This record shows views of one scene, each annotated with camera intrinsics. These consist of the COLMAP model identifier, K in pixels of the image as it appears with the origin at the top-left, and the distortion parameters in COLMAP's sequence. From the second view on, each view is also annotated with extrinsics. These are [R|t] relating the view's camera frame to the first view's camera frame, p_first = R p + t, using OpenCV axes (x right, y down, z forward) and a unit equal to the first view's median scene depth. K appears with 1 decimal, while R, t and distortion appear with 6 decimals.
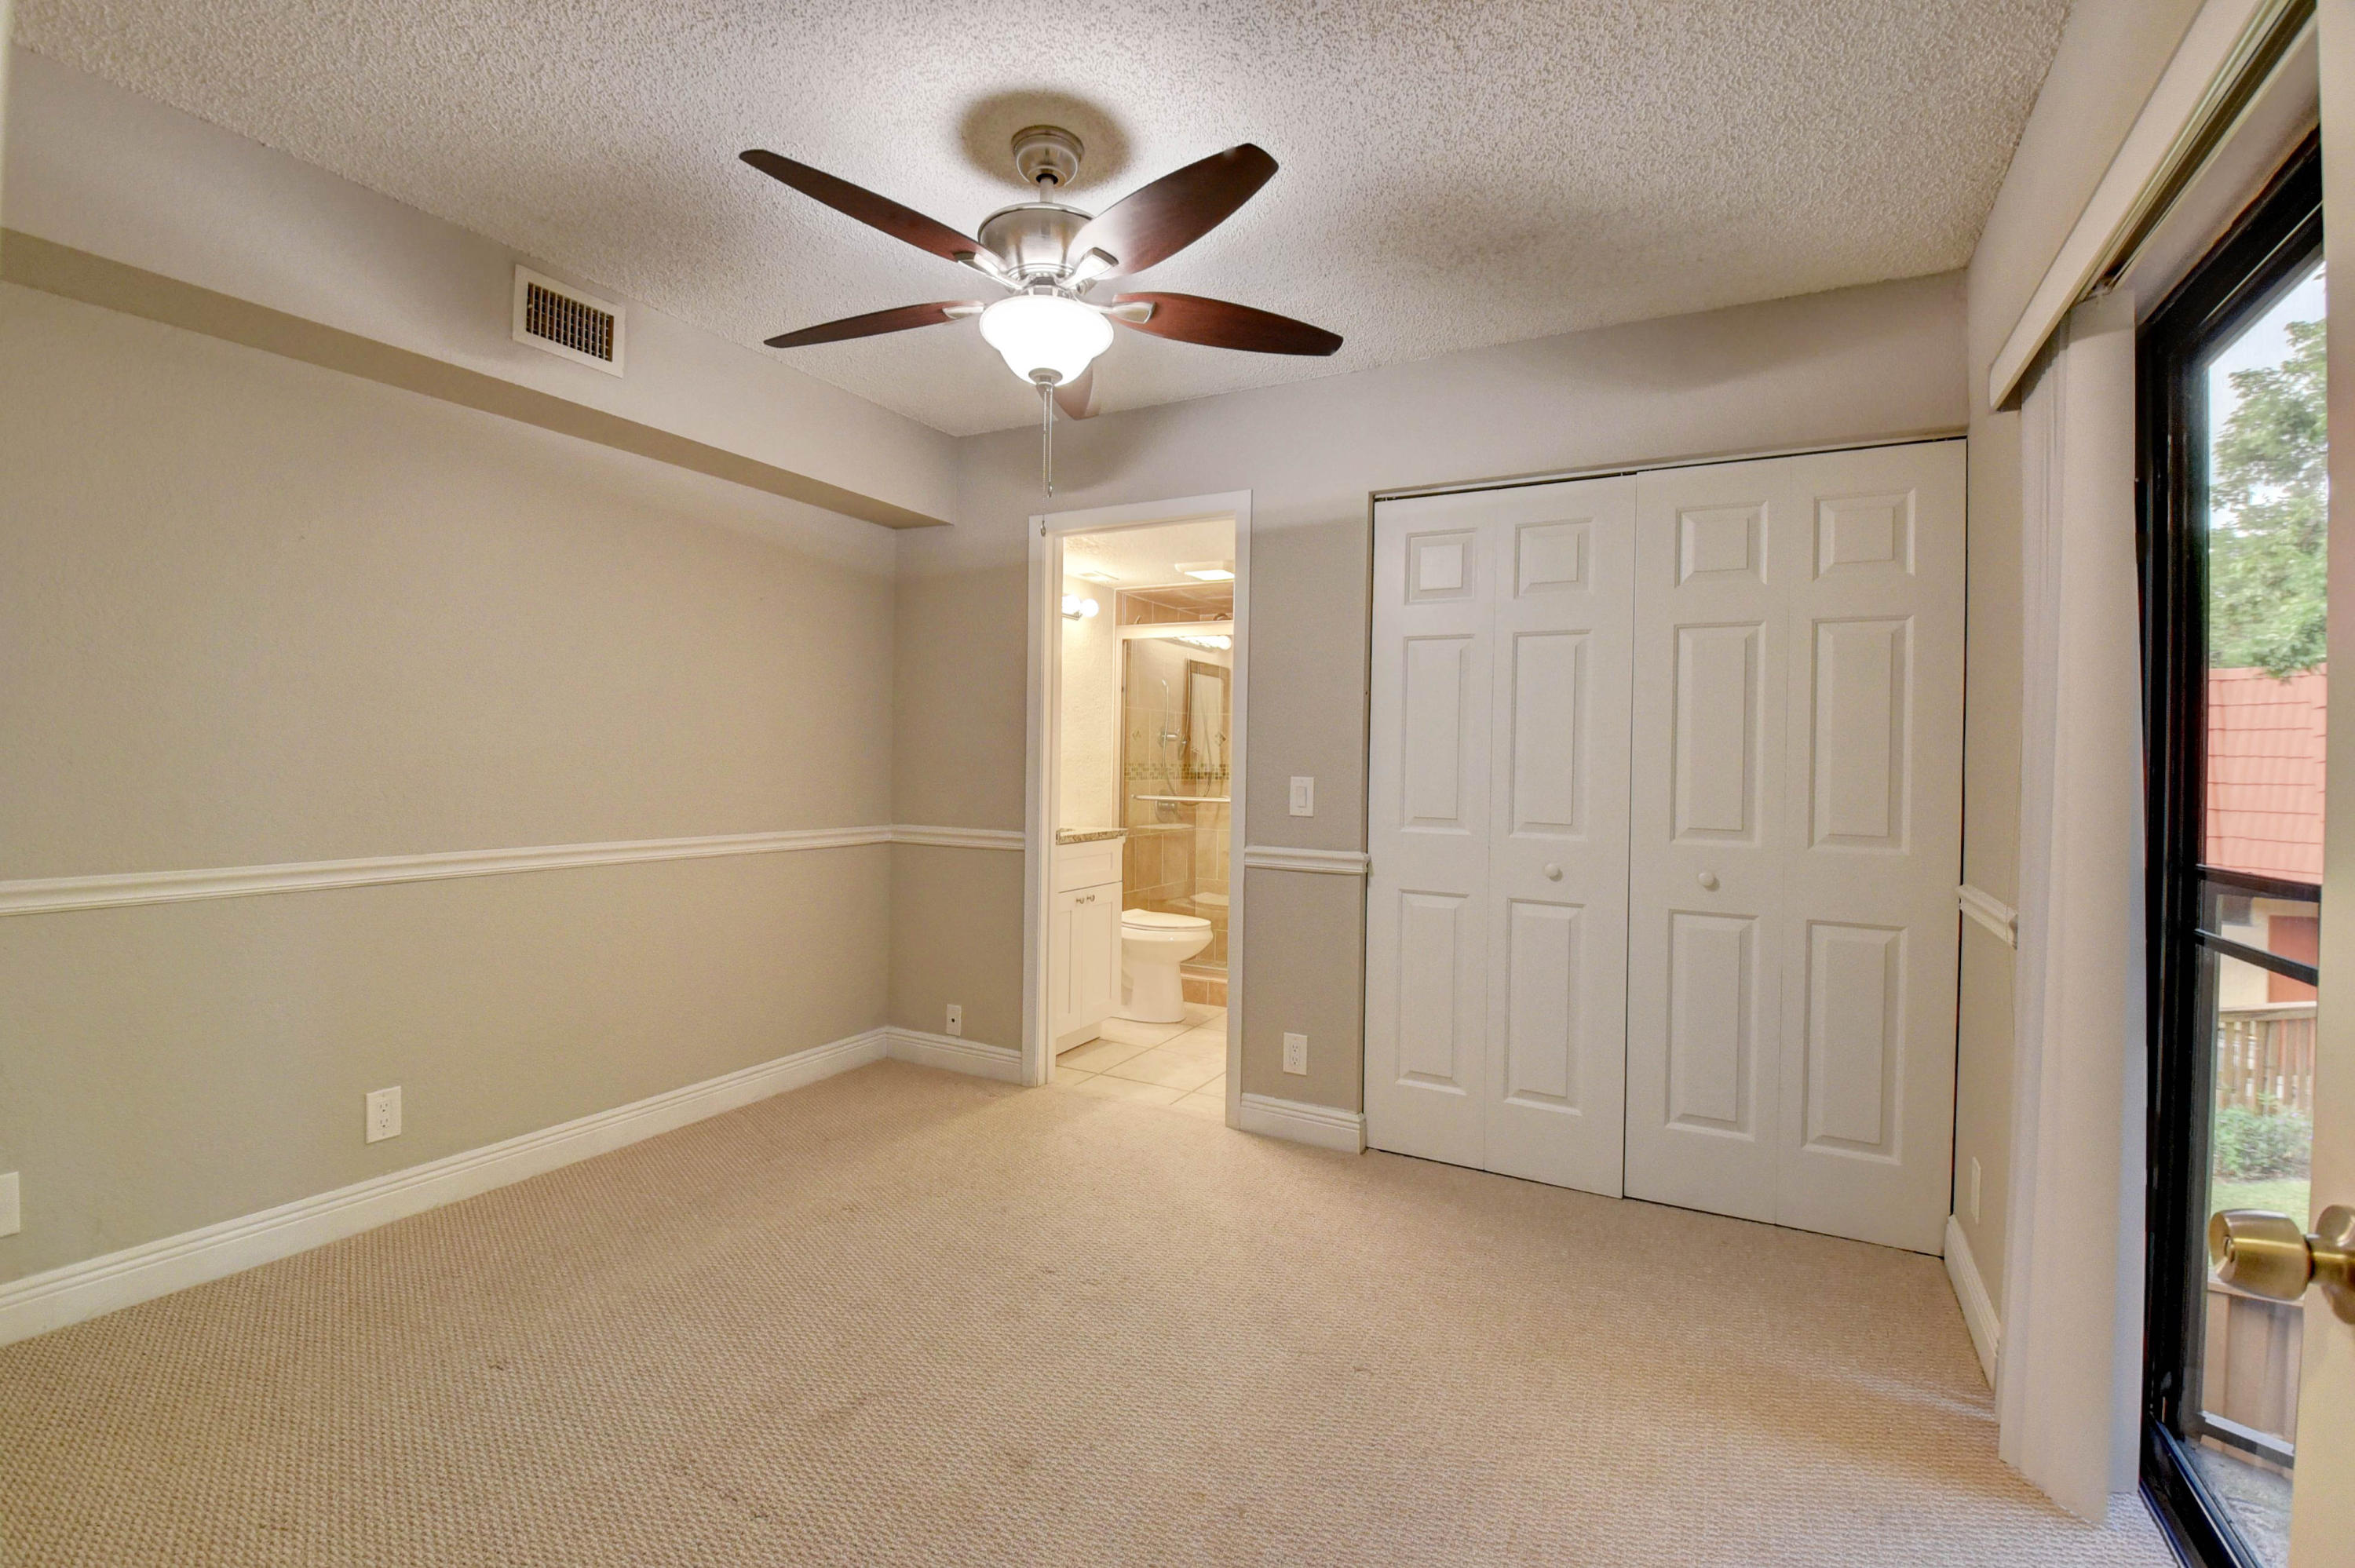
lens RADIAL K [[1047.8, 0, 1173.3], [0, 1047.8, 747.3], [0, 0, 1]] dist [0.000948, -0.013933]
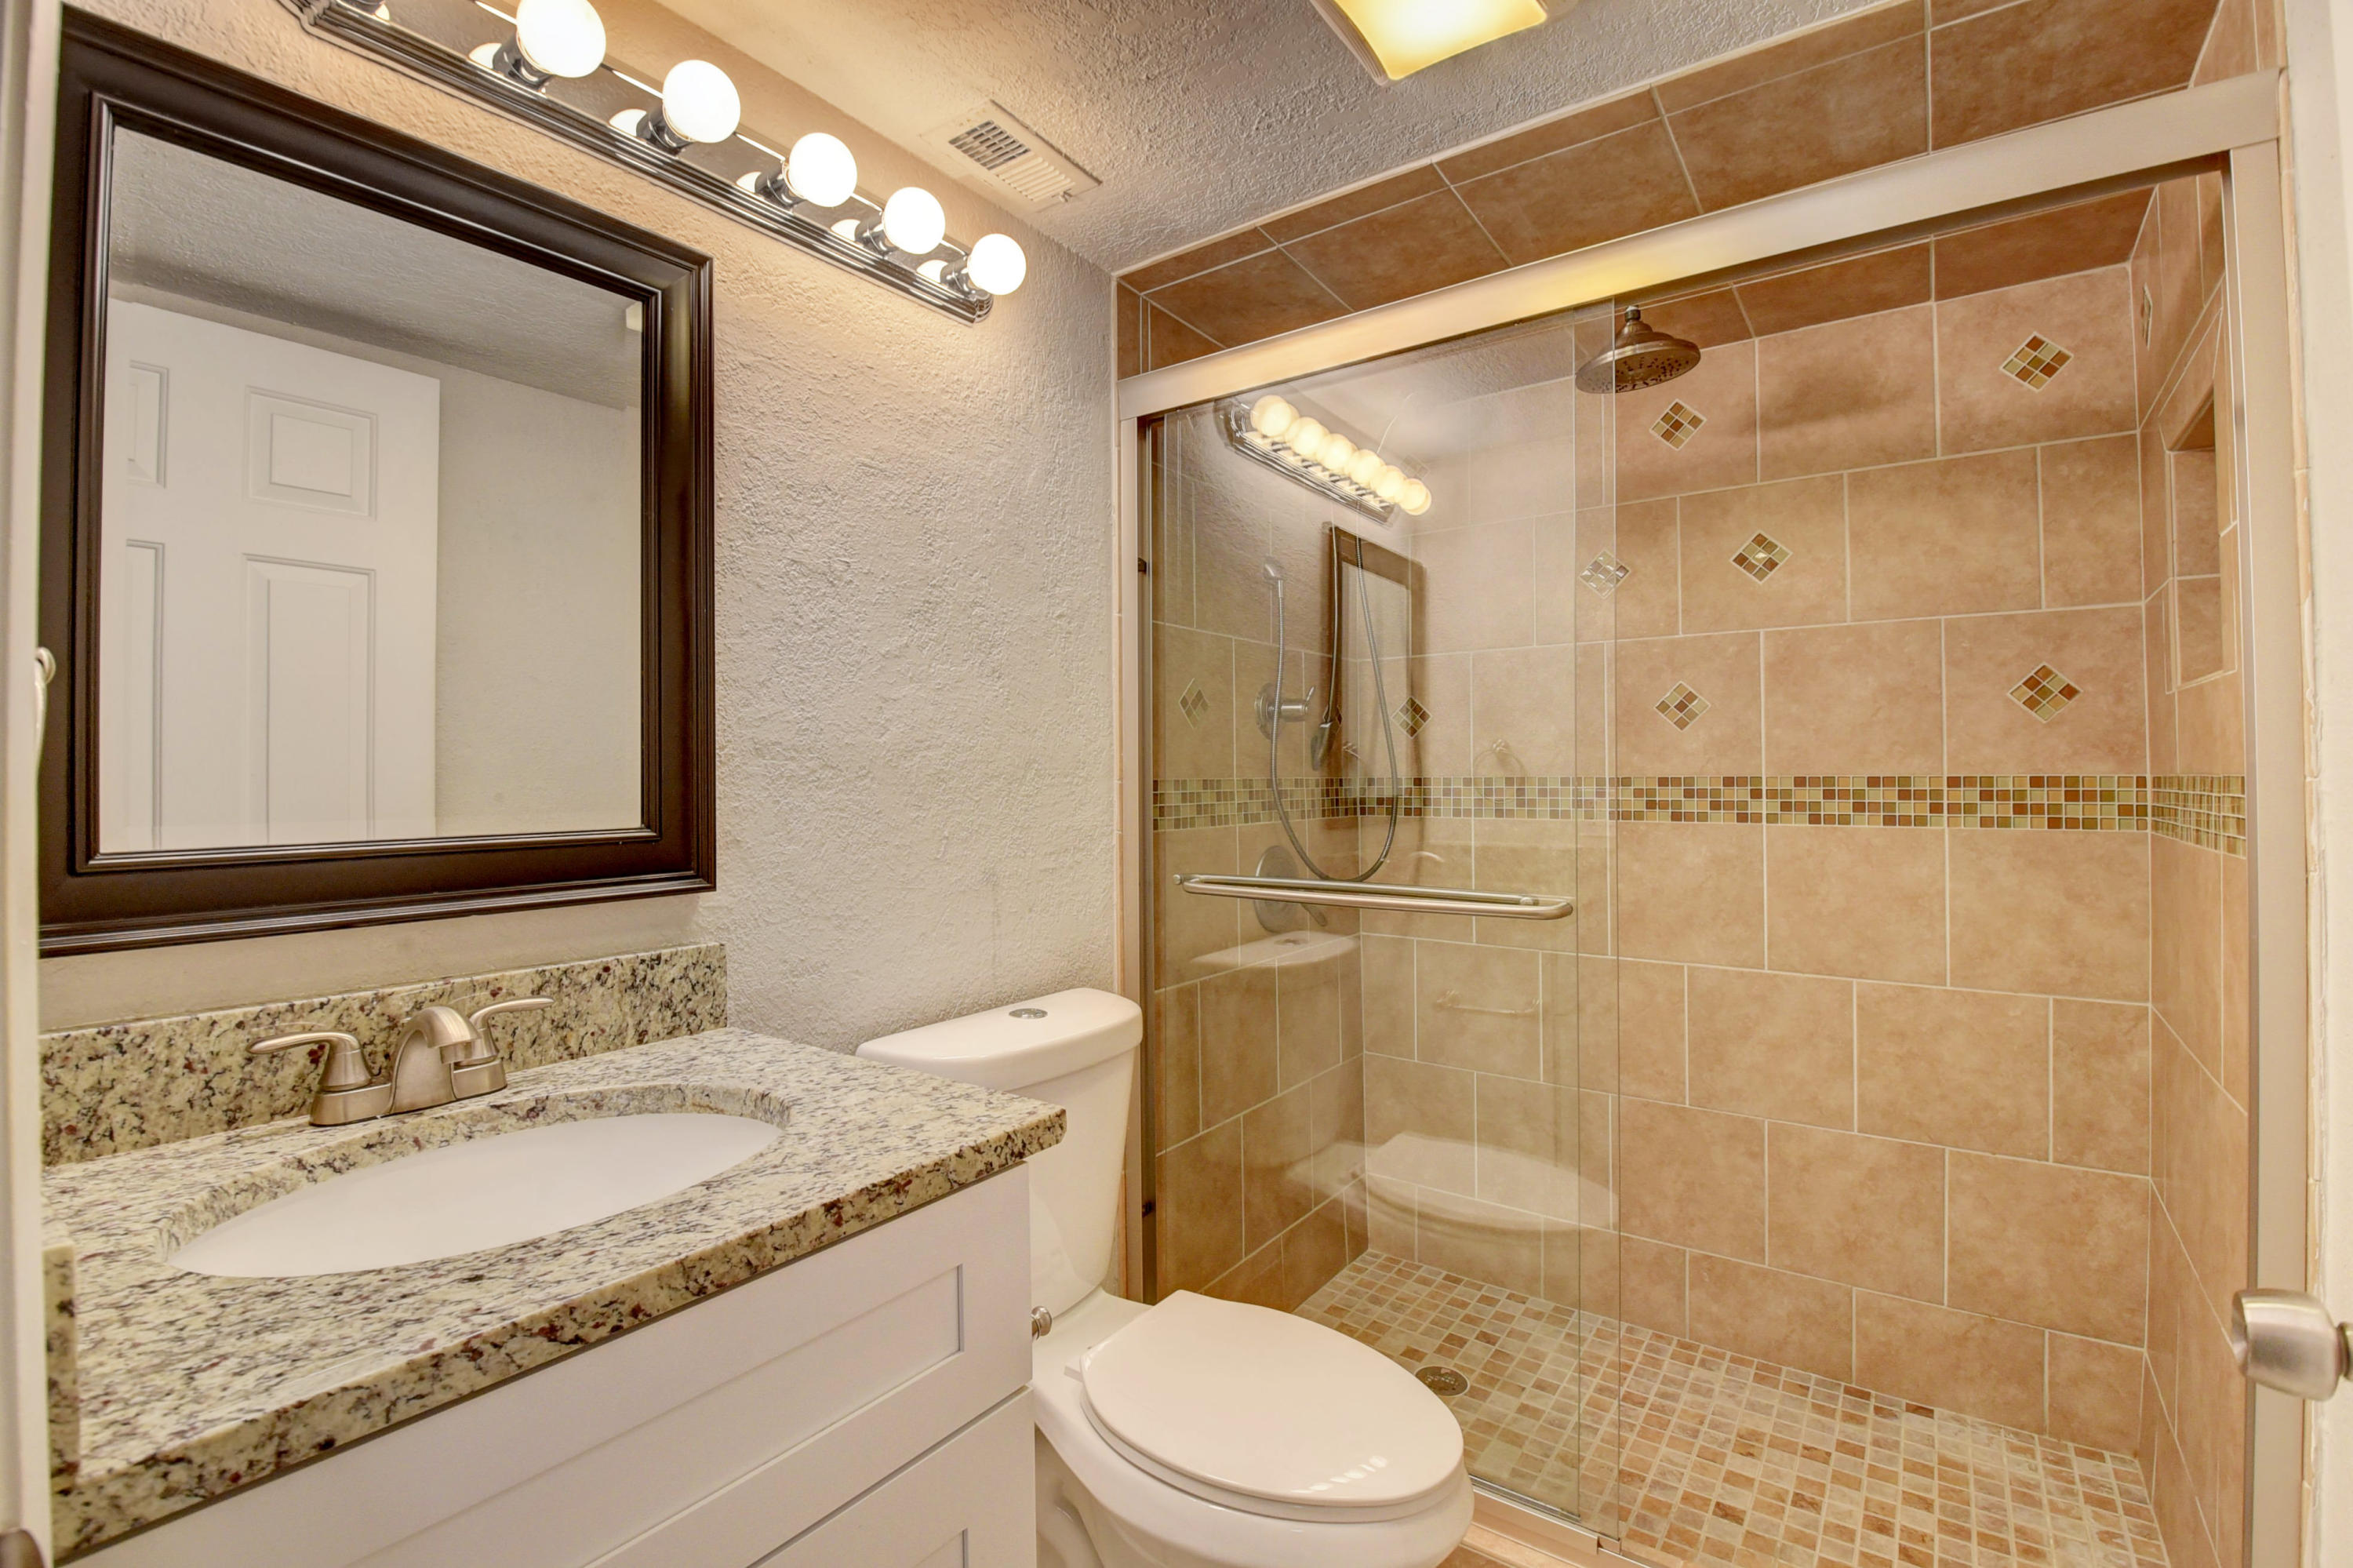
lens RADIAL K [[1047.1, 0, 1172.3], [0, 1047.1, 747.3], [0, 0, 1]] dist [0.000948, -0.013933]
pose [[0.991074, -0.024148, -0.131111, 0.004424], [0.022897, 0.999677, -0.011043, 0.007193], [0.131335, 0.007943, 0.991306, 0.610251]]
